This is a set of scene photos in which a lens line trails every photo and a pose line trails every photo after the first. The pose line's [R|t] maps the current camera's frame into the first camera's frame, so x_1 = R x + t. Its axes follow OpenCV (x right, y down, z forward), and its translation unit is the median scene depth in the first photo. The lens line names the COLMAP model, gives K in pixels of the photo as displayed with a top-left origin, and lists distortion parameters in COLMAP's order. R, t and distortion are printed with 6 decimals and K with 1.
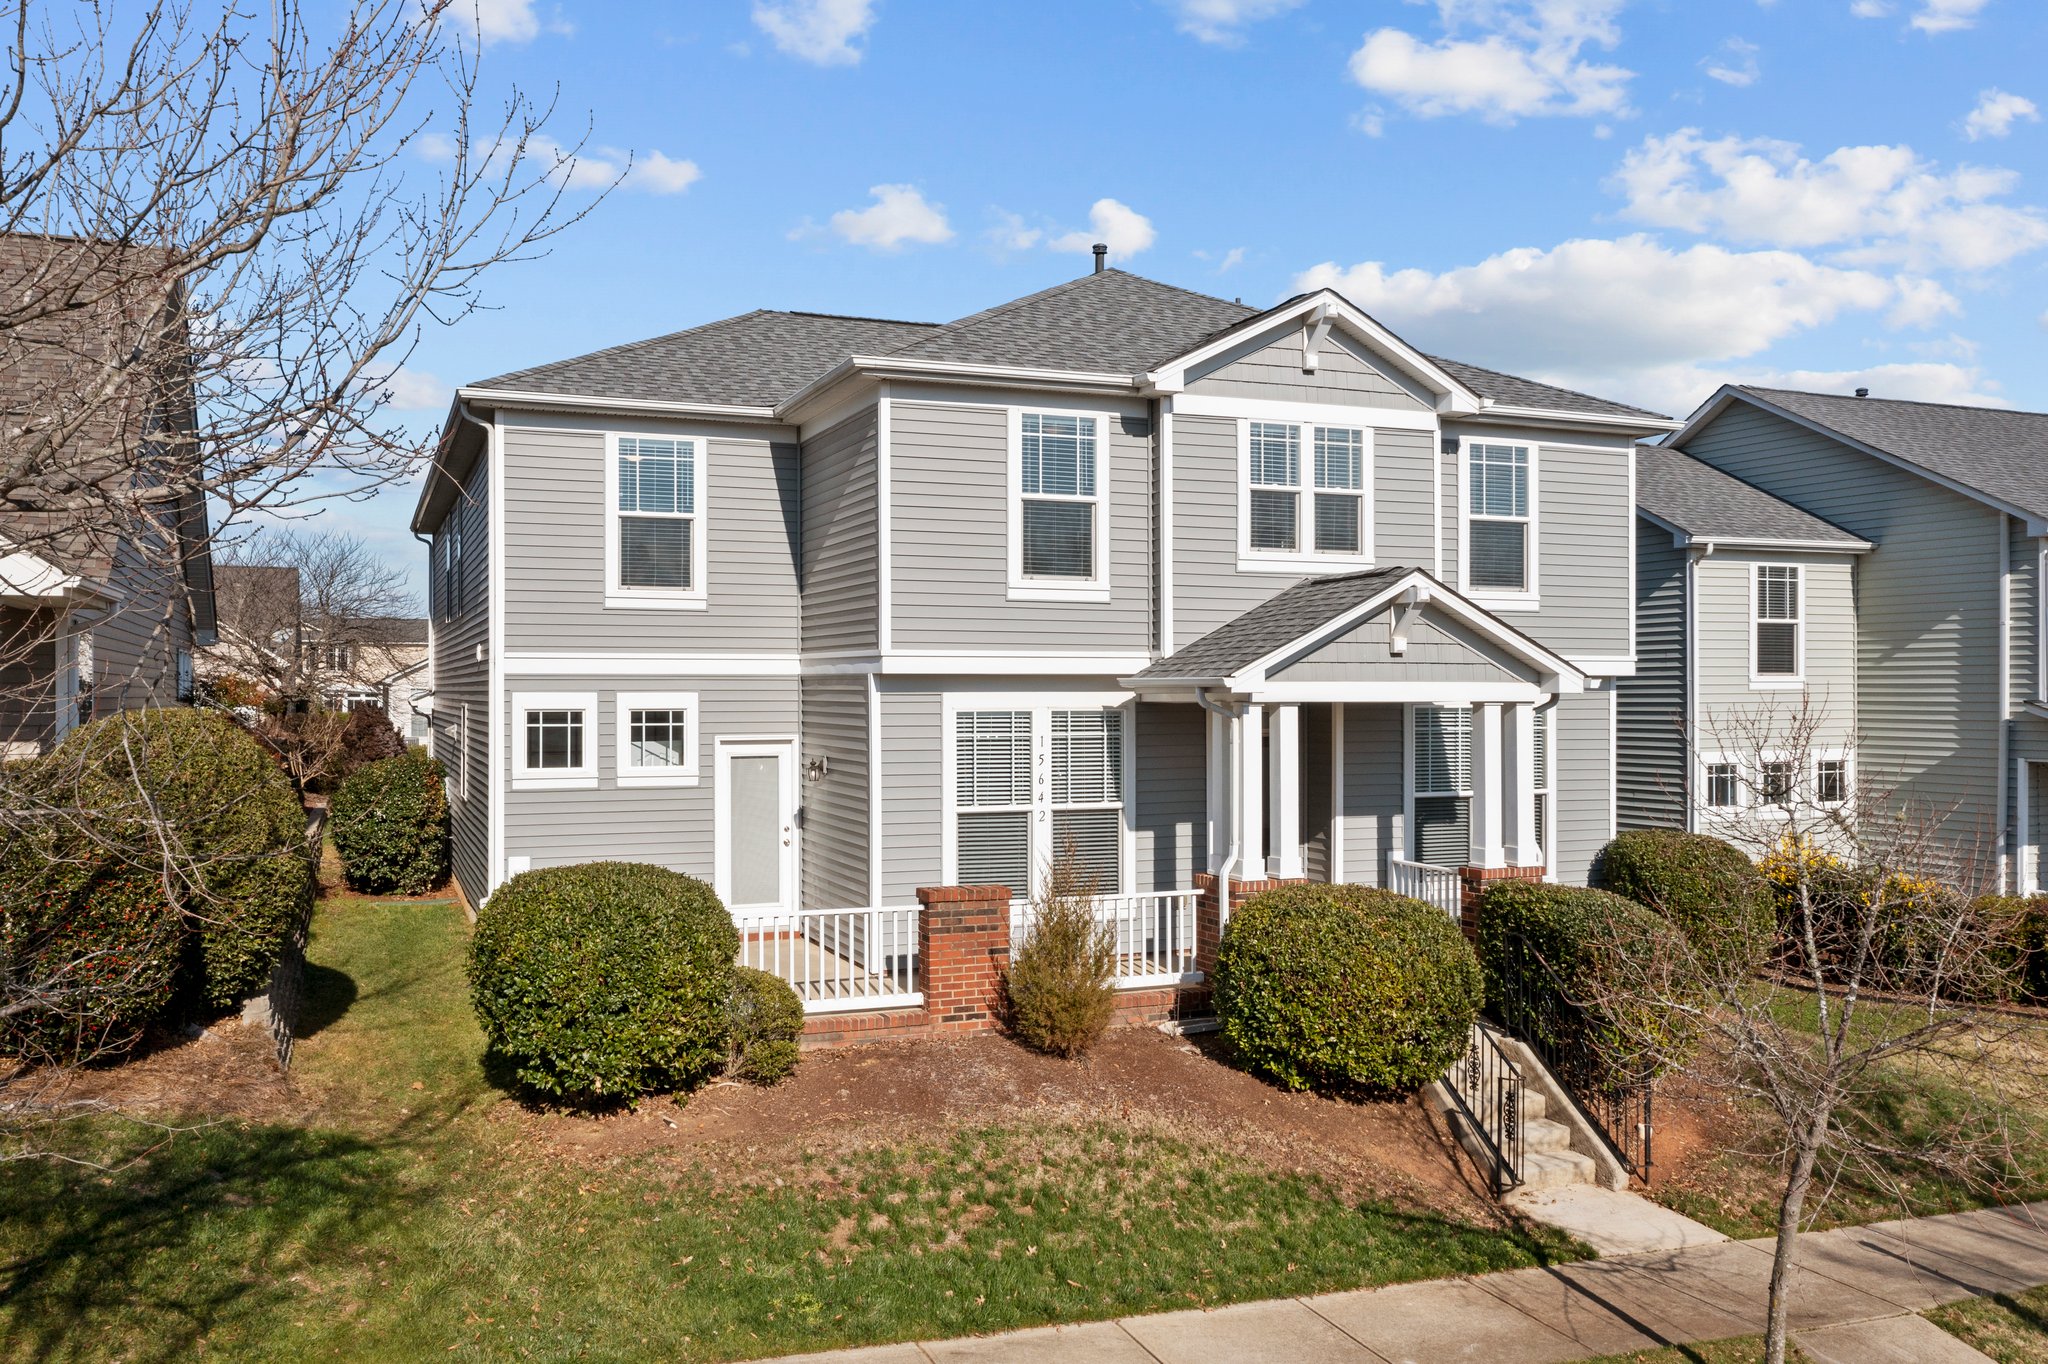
lens RADIAL K [[1652.1, 0, 1024.0], [0, 1652.1, 682.0], [0, 0, 1]] dist [-0.010685, -0.000541]
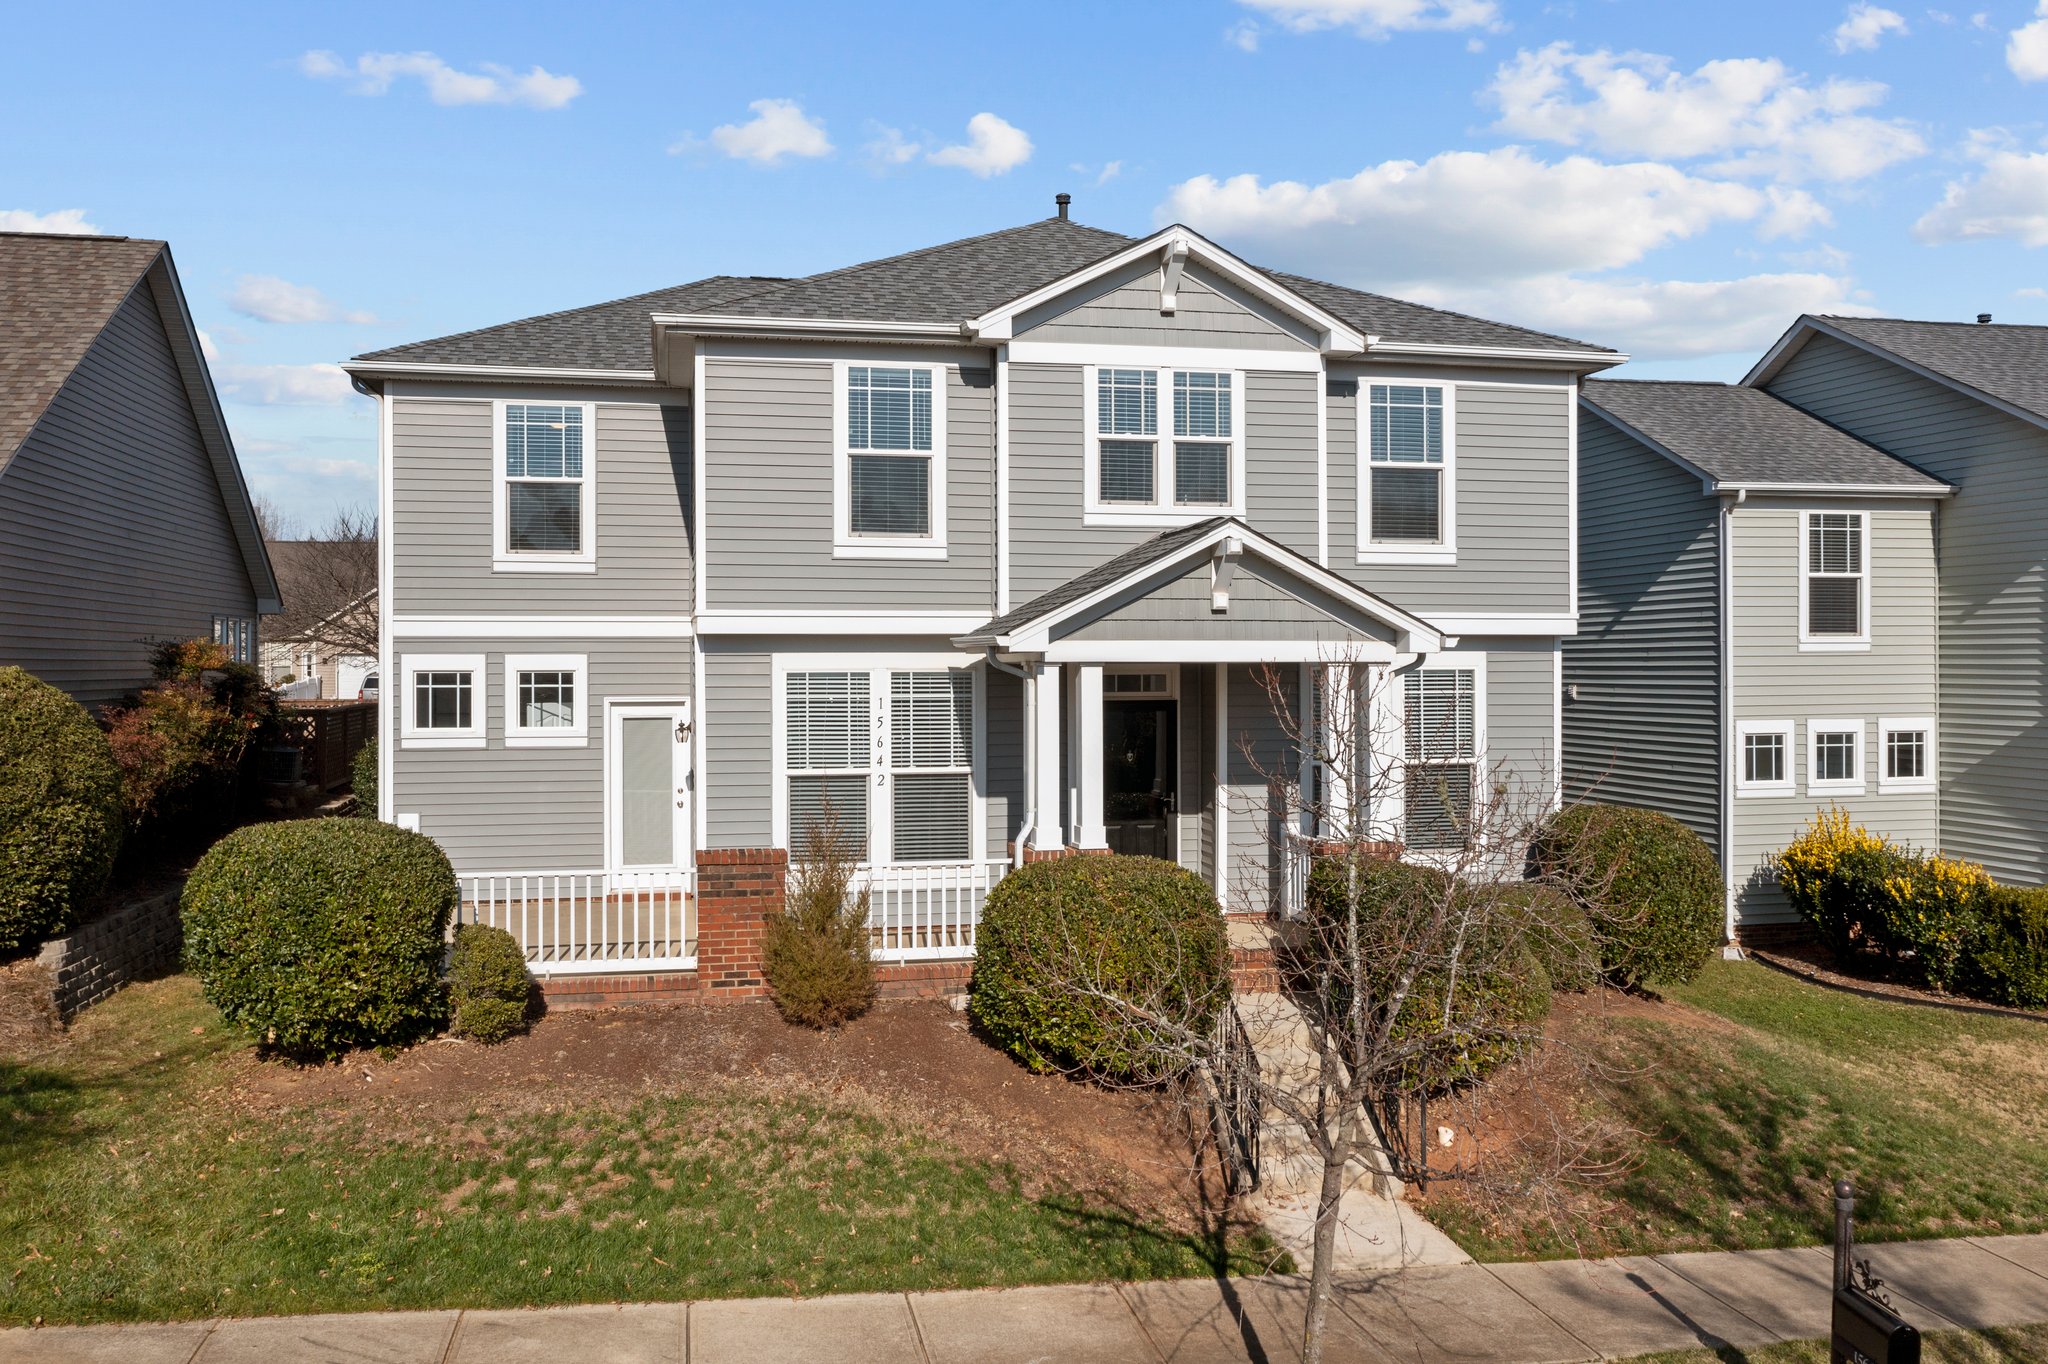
lens RADIAL K [[1644.7, 0, 1012.2], [0, 1644.7, 648.7], [0, 0, 1]] dist [-0.014338, -0.000023]
pose [[0.983188, -0.002211, -0.182583, 0.265192], [0.001928, 0.999997, -0.001729, 0.005530], [0.182586, 0.001348, 0.983189, 0.061265]]
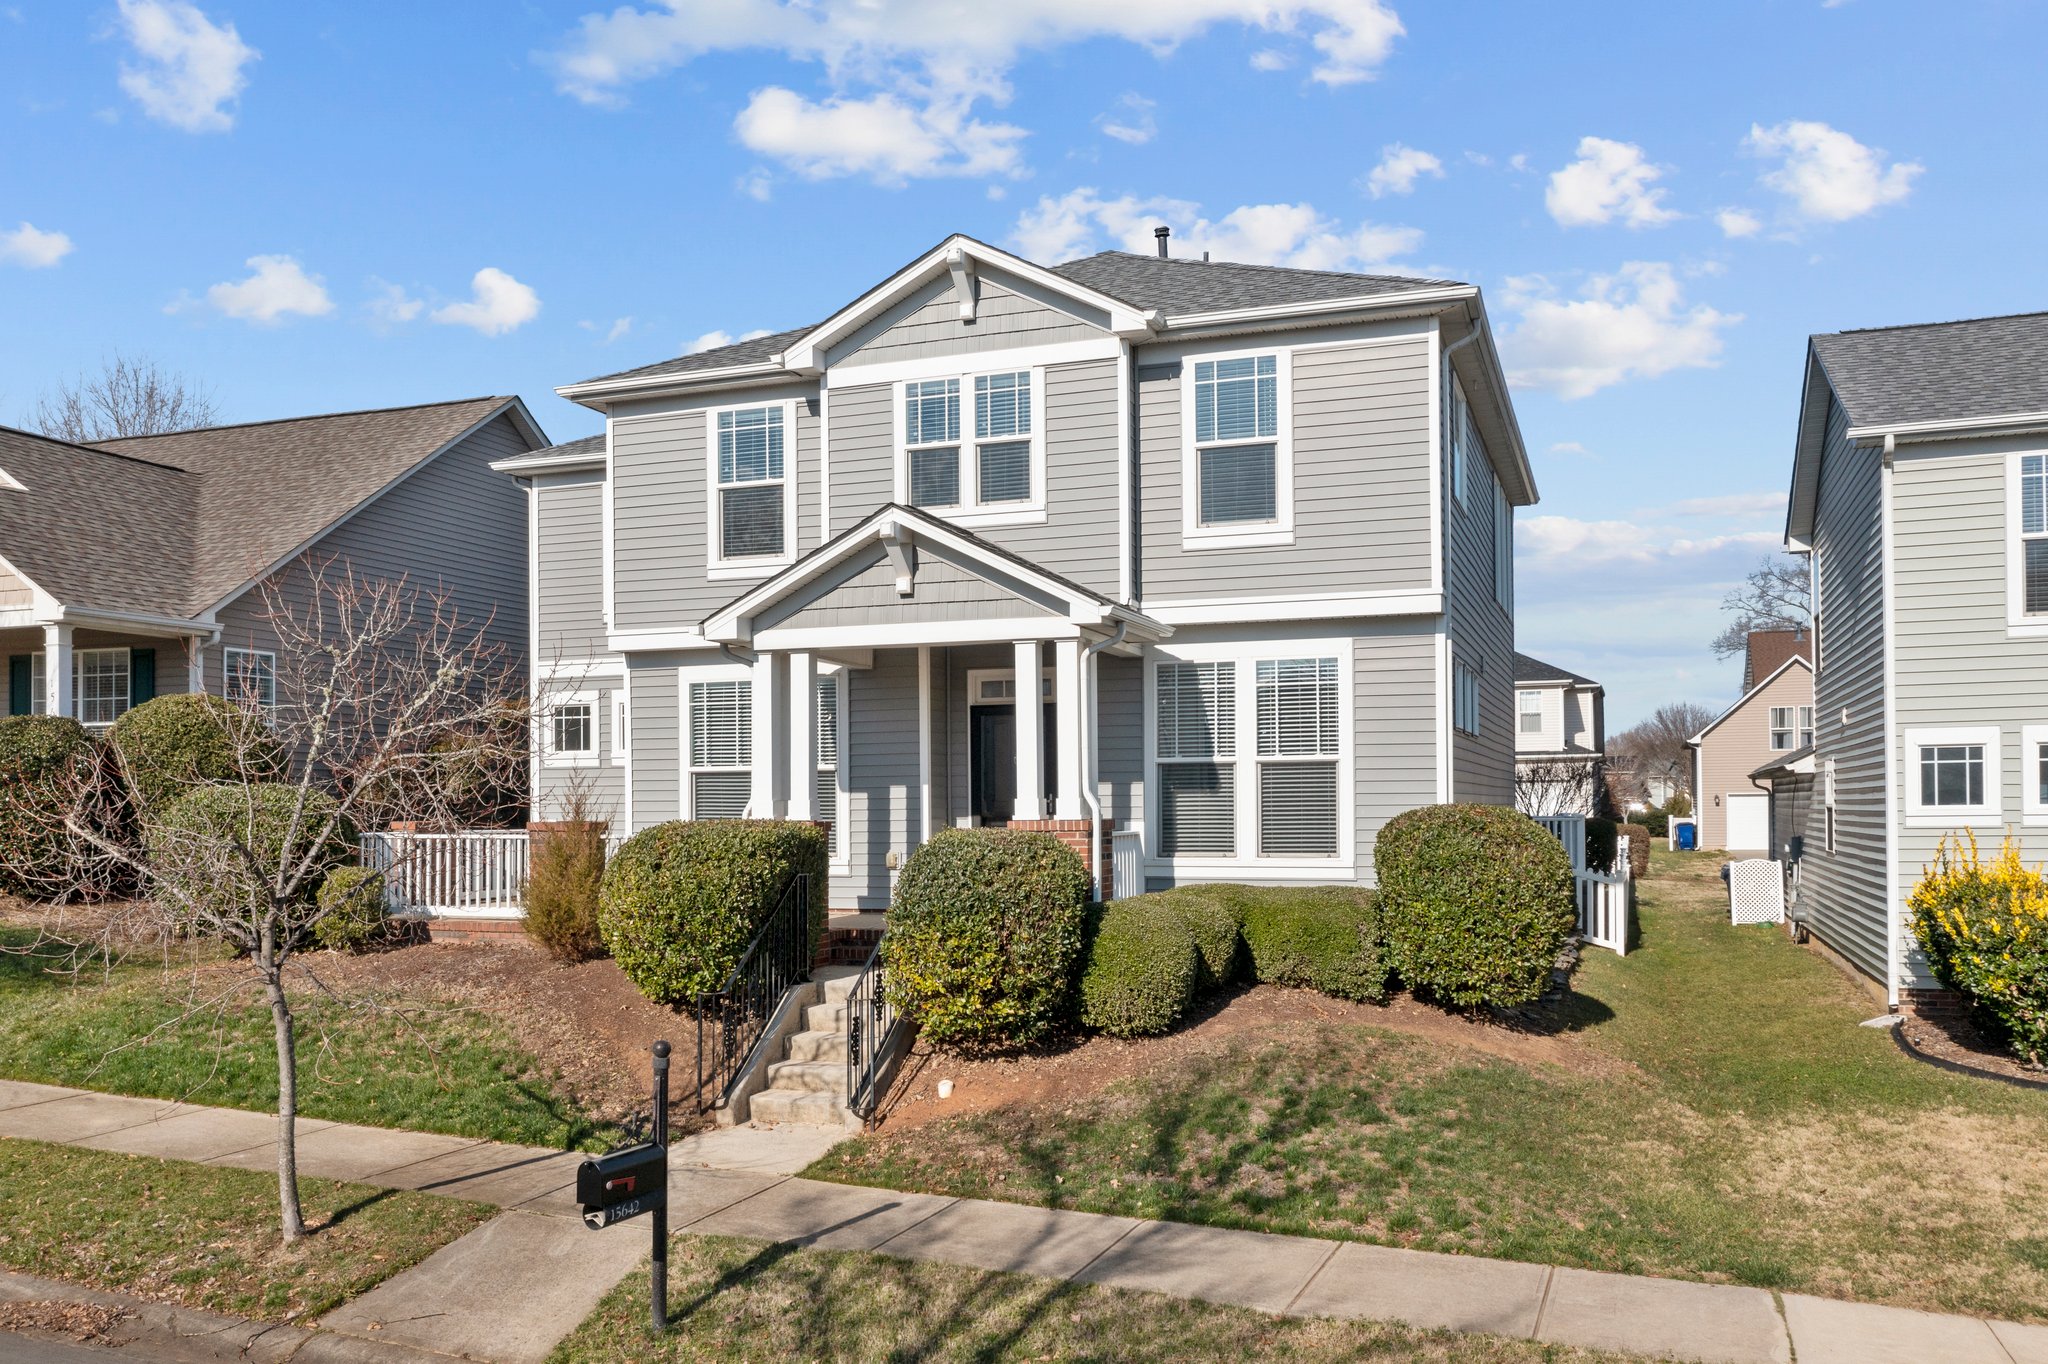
lens RADIAL K [[1643.6, 0, 1025.4], [0, 1643.6, 787.1], [0, 0, 1]] dist [0.002112, 0.000097]
pose [[0.738251, -0.012972, -0.674402, 0.879175], [0.011516, 0.999912, -0.006627, 0.097893], [0.674428, -0.002874, 0.738335, 0.312903]]
